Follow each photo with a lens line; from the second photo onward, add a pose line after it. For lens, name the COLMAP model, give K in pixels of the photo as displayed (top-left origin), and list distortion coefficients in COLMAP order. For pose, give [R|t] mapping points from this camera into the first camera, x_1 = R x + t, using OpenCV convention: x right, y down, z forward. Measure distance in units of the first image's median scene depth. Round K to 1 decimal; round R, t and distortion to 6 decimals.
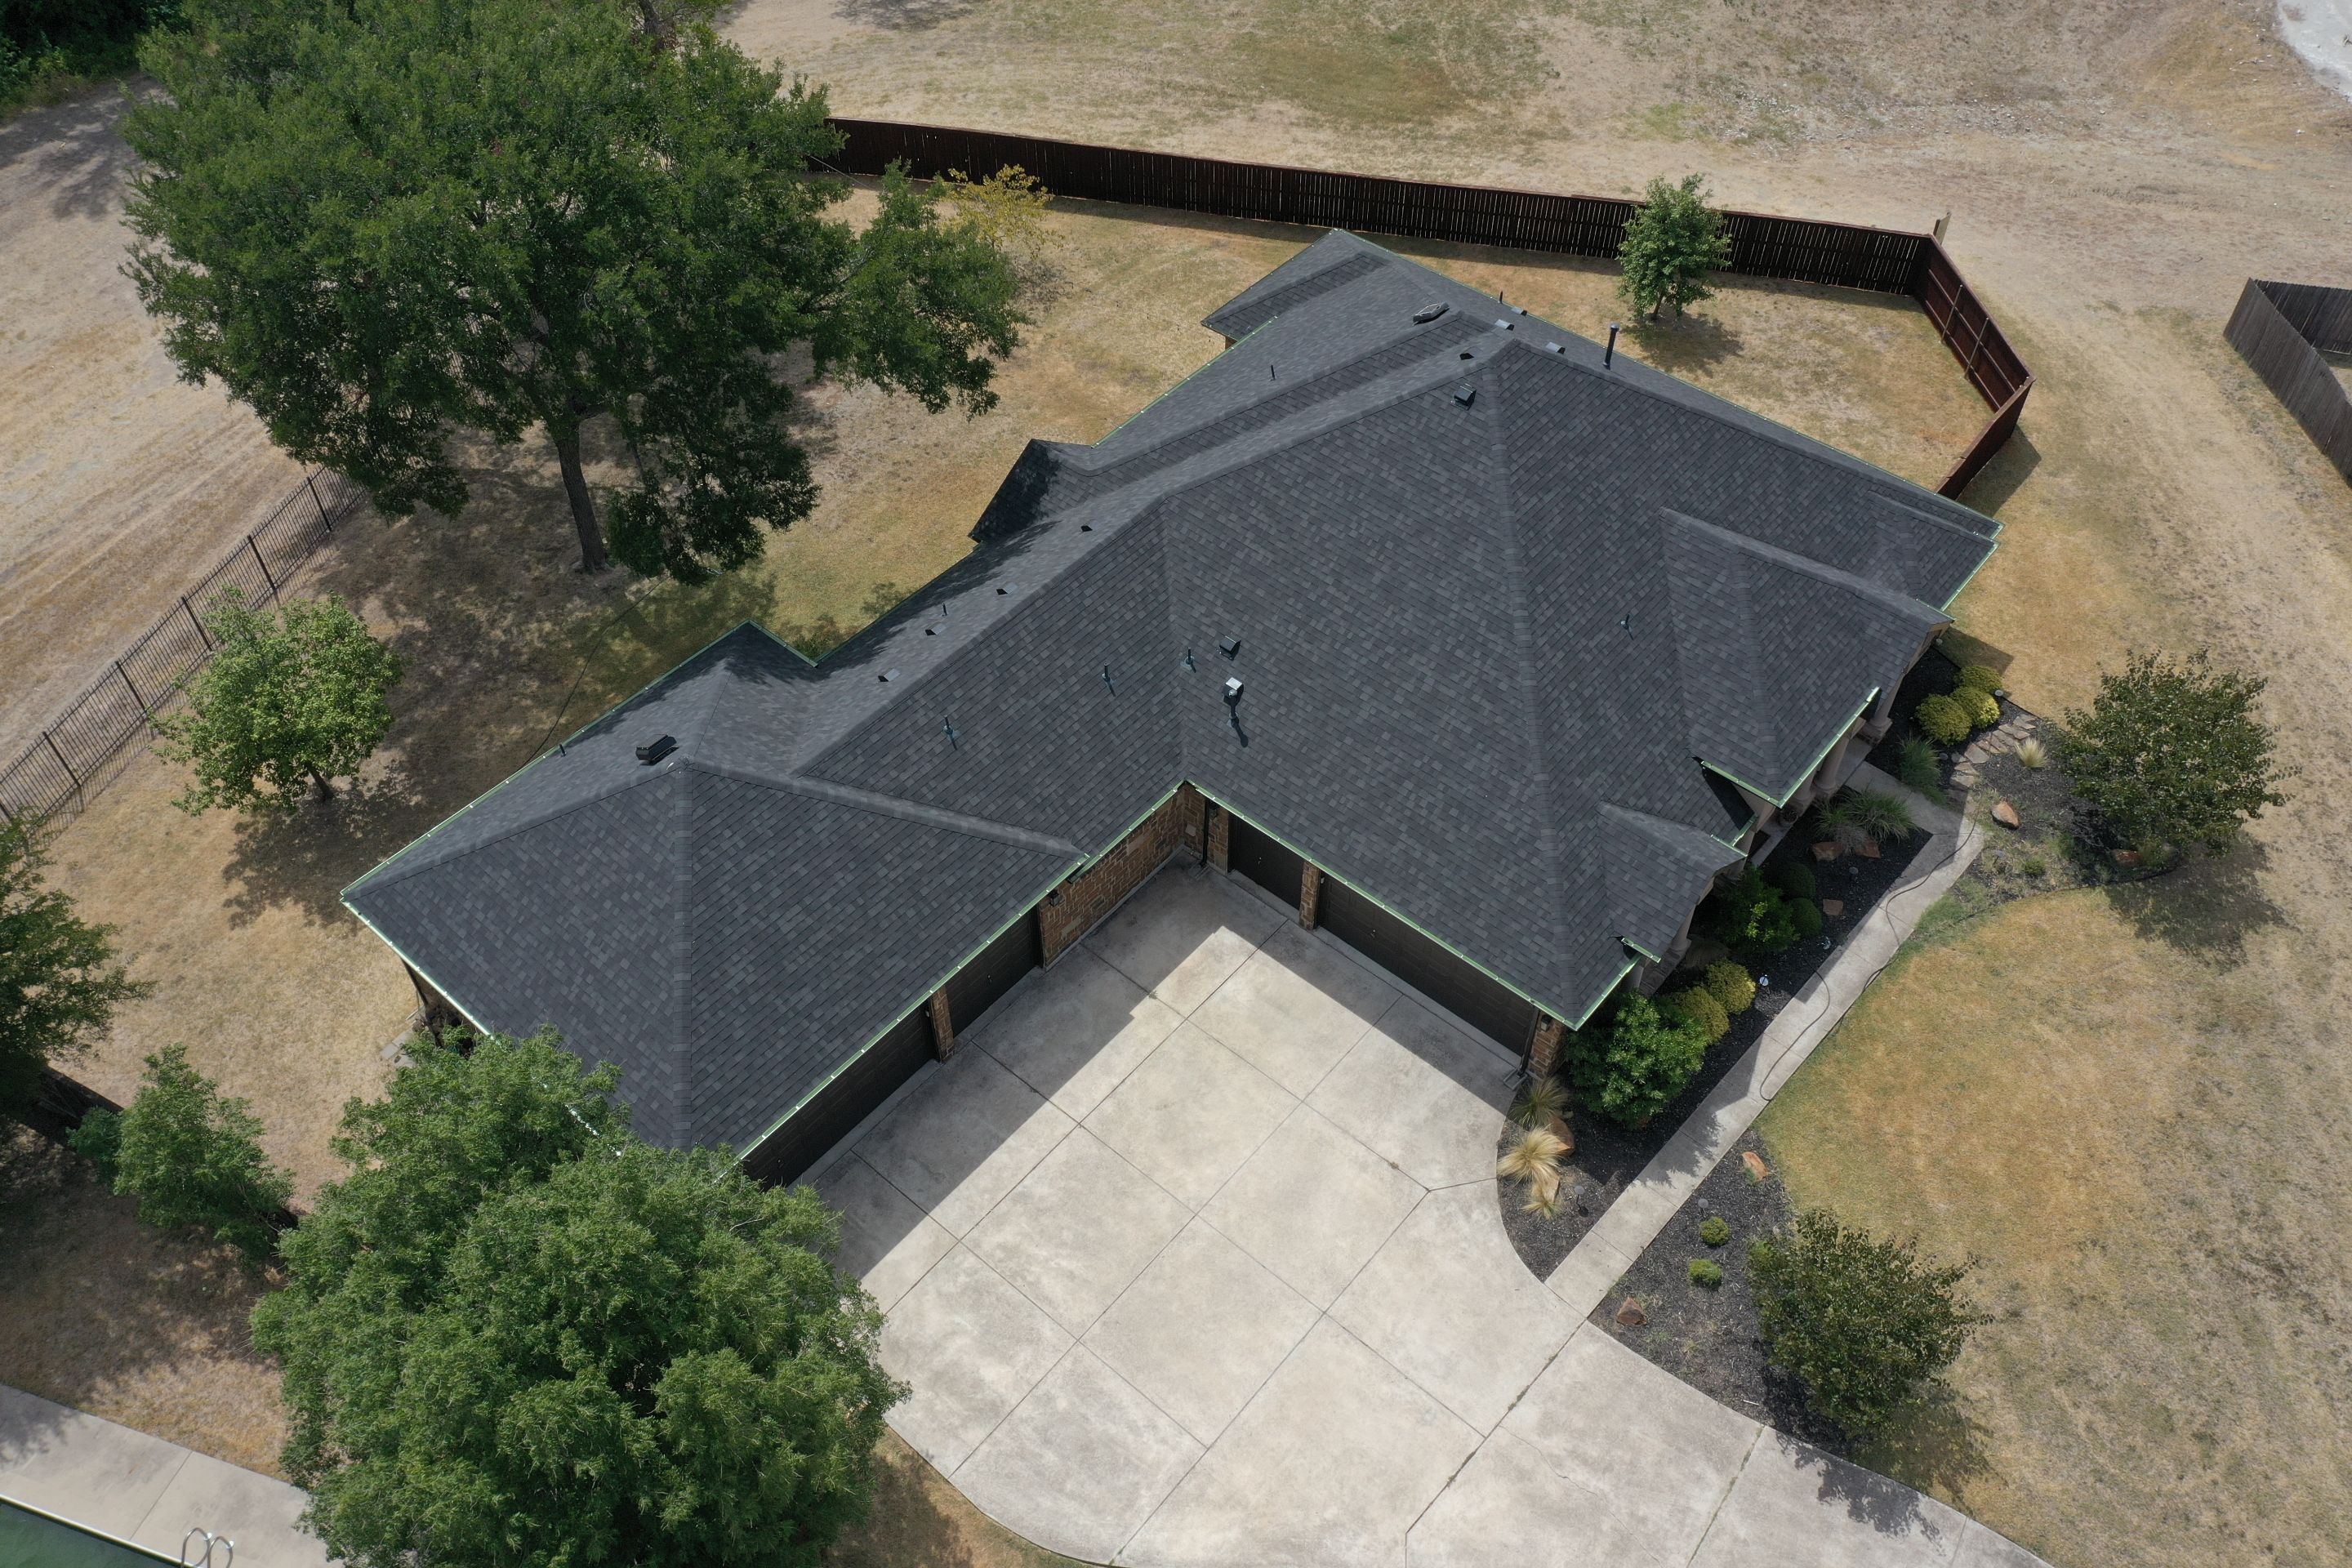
lens RADIAL K [[1847.1, 0, 1171.0], [0, 1847.1, 769.4], [0, 0, 1]] dist [-0.005735, 0.001947]
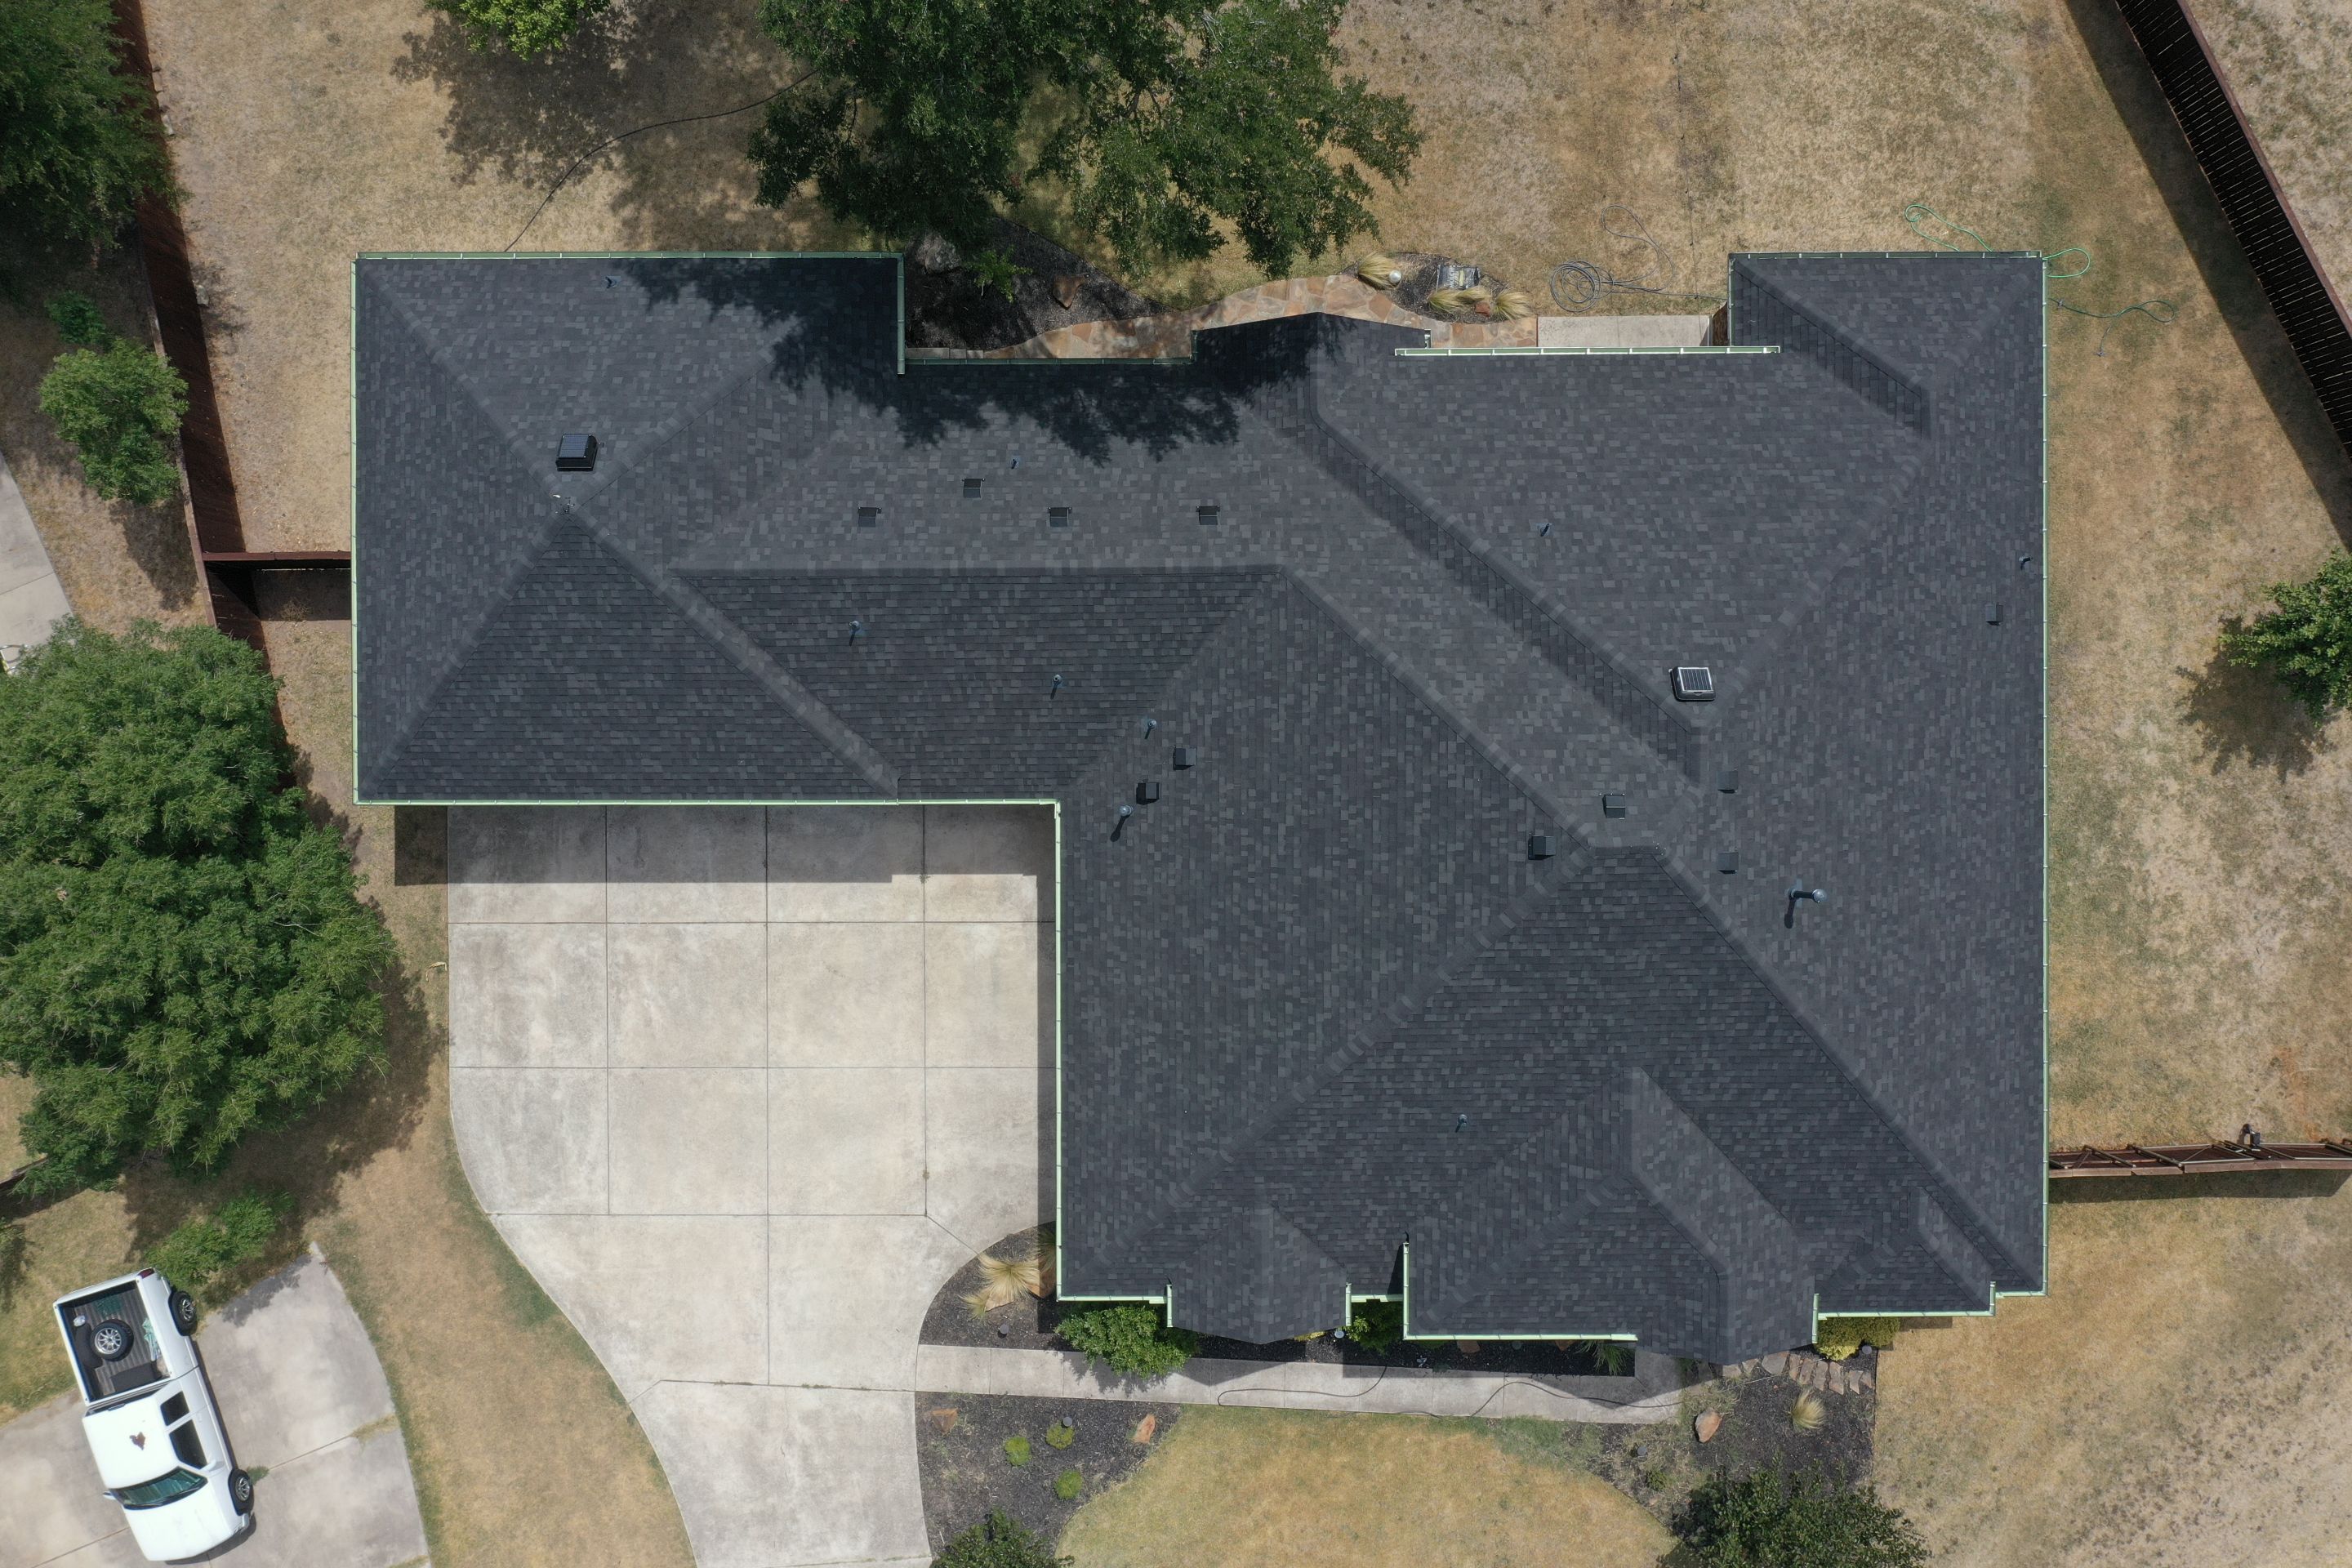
lens RADIAL K [[1847.1, 0, 1177.8], [0, 1847.1, 769.6], [0, 0, 1]] dist [-0.005735, 0.001947]
pose [[0.652723, 0.757585, 0.004221, 0.031279], [-0.560904, 0.479507, 0.674877, -0.660900], [0.509253, -0.442876, 0.737918, 0.363781]]
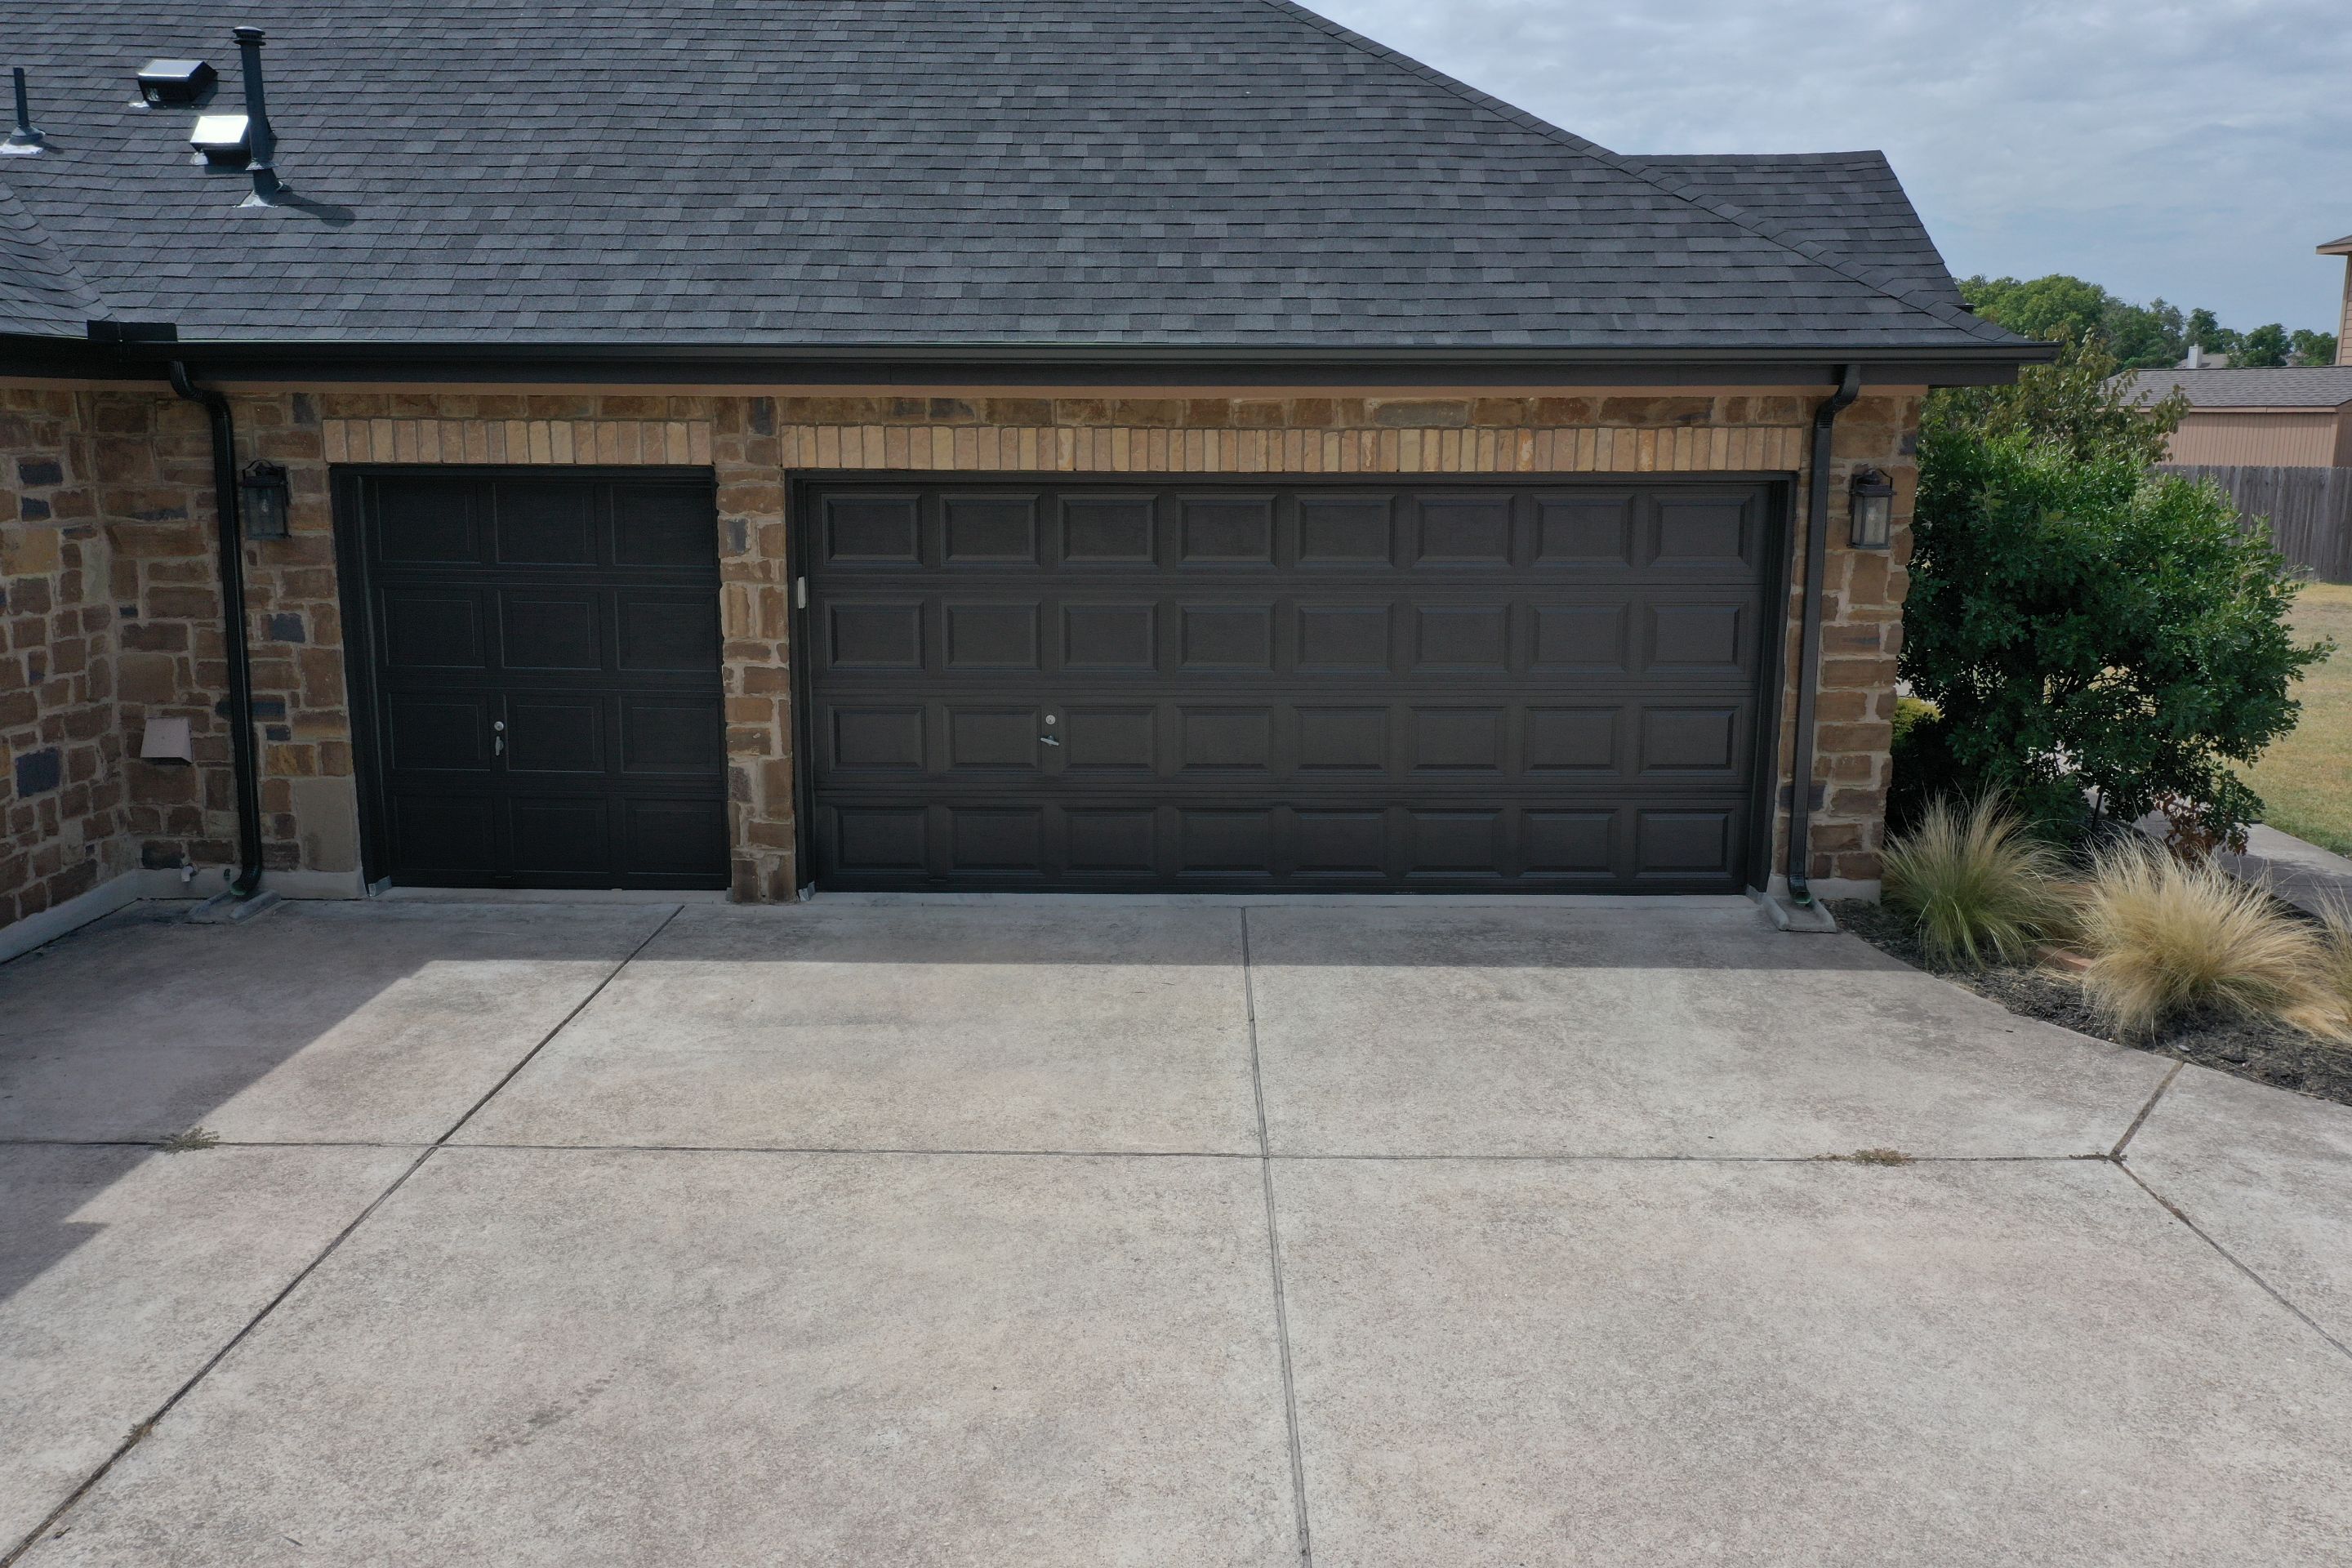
lens RADIAL K [[1847.1, 0, 1181.4], [0, 1847.1, 774.4], [0, 0, 1]] dist [-0.005735, 0.001947]
pose [[0.761330, -0.111720, 0.638667, -0.046242], [0.475782, 0.765450, -0.433263, 0.217945], [-0.440464, 0.633722, 0.635915, 0.832478]]
